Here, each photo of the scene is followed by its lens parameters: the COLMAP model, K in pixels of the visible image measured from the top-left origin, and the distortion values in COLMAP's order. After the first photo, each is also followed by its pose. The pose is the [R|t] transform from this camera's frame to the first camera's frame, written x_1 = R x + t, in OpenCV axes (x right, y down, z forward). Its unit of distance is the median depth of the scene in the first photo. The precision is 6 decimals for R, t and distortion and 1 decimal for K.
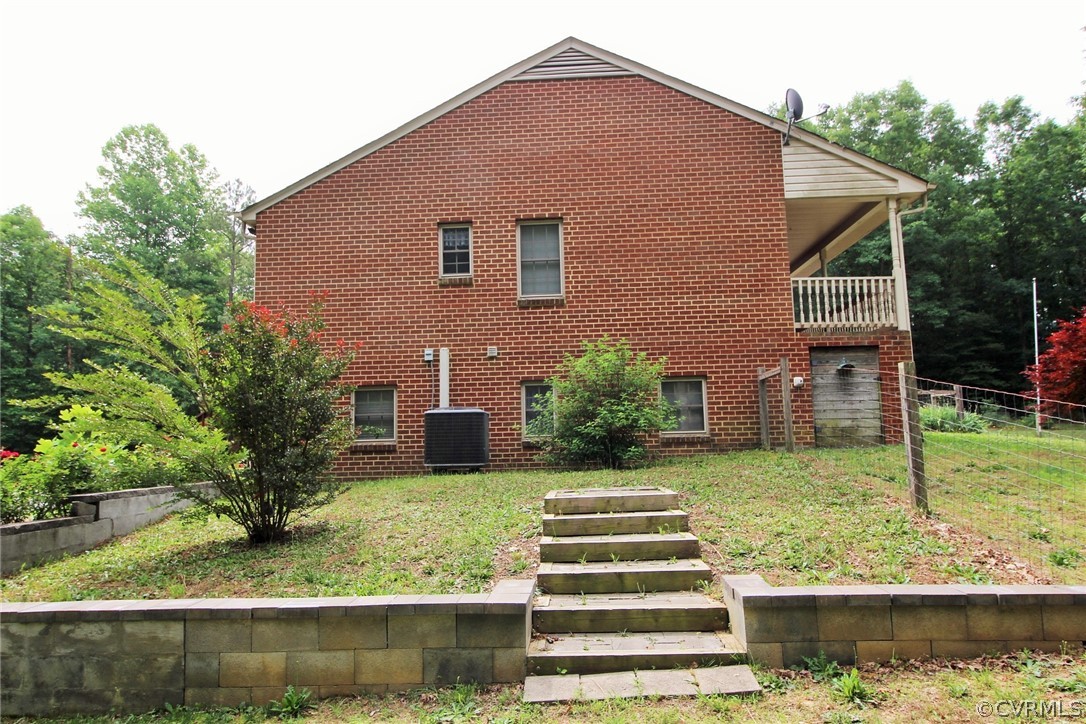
lens RADIAL K [[691.8, 0, 540.2], [0, 691.8, 363.8], [0, 0, 1]] dist [0.002600, 0.000593]
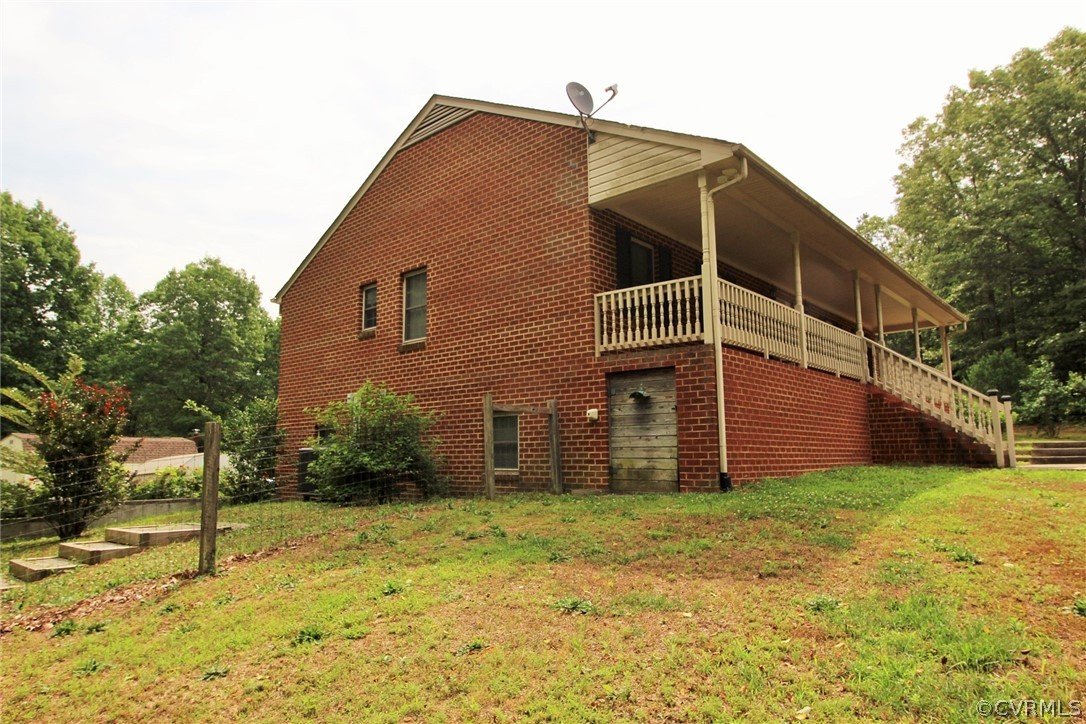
lens RADIAL K [[691.8, 0, 544.9], [0, 691.8, 362.1], [0, 0, 1]] dist [0.002600, 0.000593]
pose [[0.772243, -0.071950, -0.631240, 0.857416], [0.065436, 0.997290, -0.033621, -0.014049], [0.631948, -0.015342, 0.774859, 0.285863]]
